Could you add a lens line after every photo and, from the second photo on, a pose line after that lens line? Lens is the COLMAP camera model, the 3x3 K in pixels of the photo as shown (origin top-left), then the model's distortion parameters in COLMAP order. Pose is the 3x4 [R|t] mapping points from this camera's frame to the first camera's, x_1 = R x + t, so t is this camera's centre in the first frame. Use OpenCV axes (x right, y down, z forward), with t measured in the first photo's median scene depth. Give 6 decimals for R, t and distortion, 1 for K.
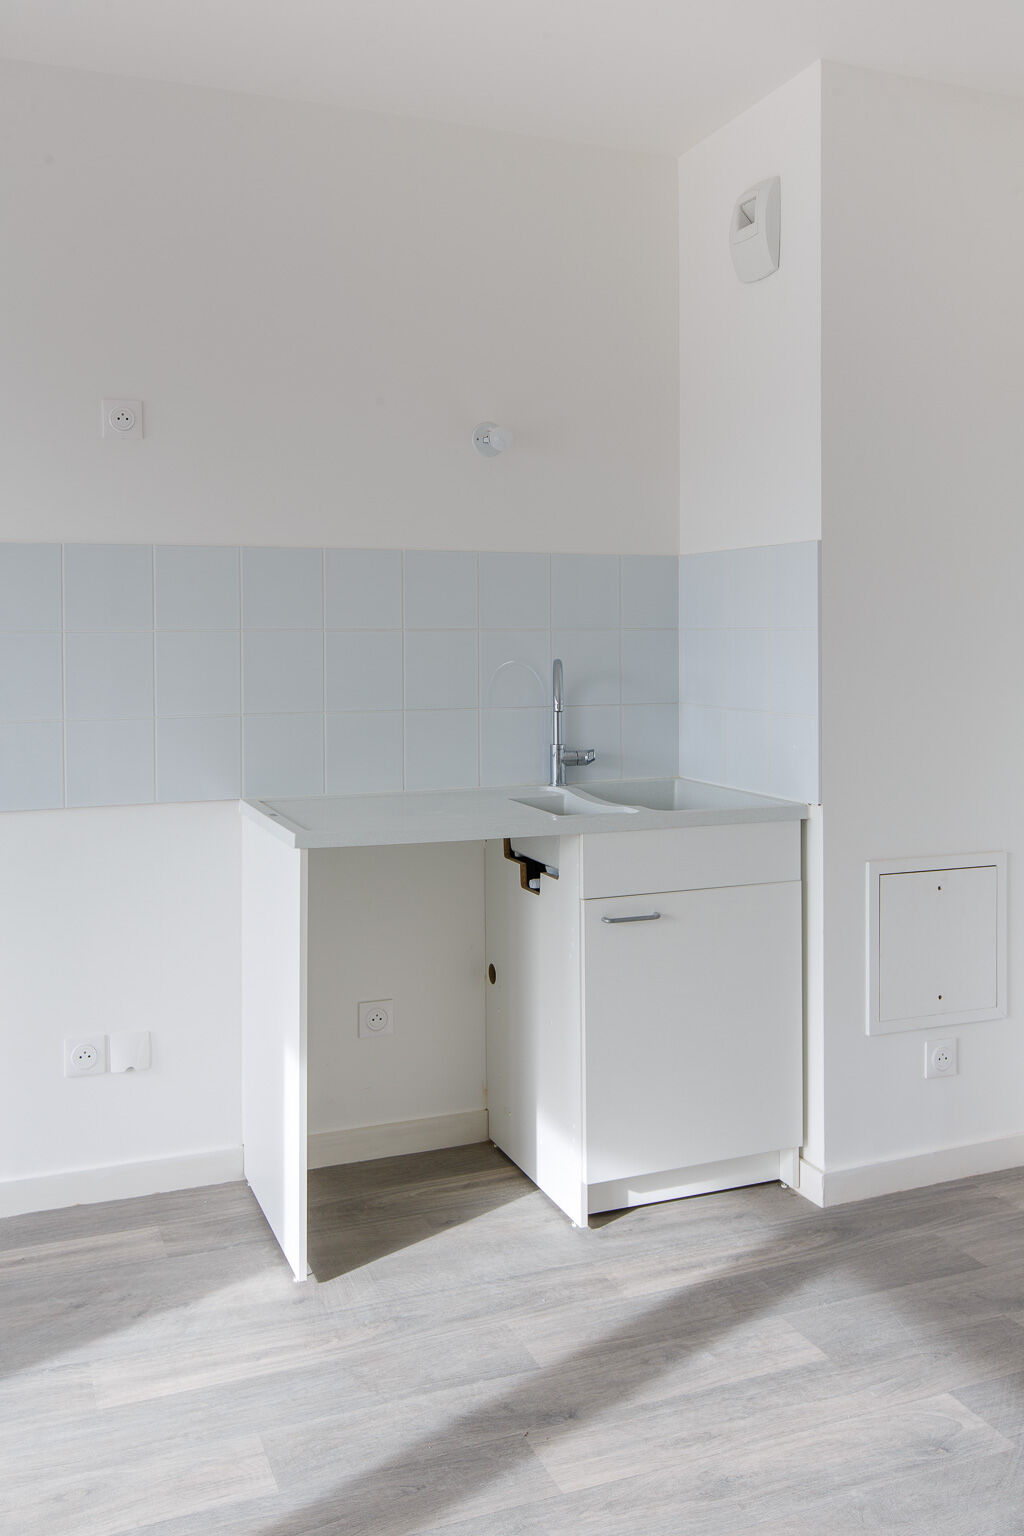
lens RADIAL K [[1334.7, 0, 474.2], [0, 1334.7, 770.4], [0, 0, 1]] dist [-0.005401, -0.000653]
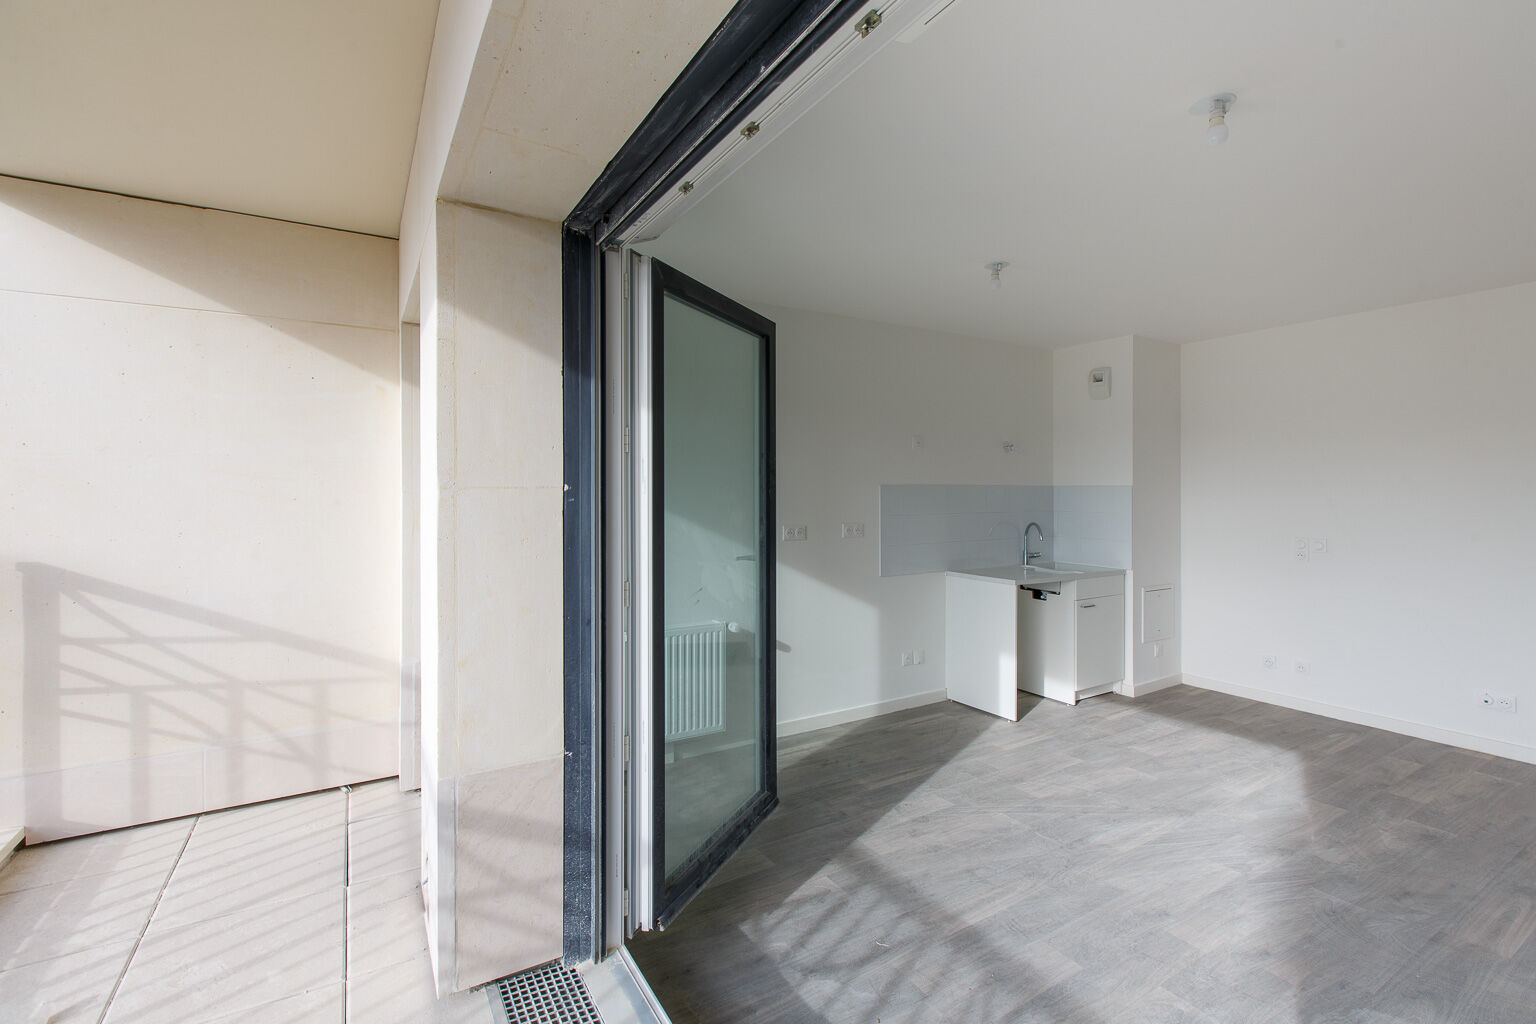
lens RADIAL K [[715.1, 0, 738.0], [0, 715.1, 563.8], [0, 0, 1]] dist [-0.007616, 0.000276]
pose [[0.985369, -0.012389, 0.169986, -0.937706], [0.010831, 0.999890, 0.010088, -0.016484], [-0.170092, -0.008099, 0.985395, -0.499941]]
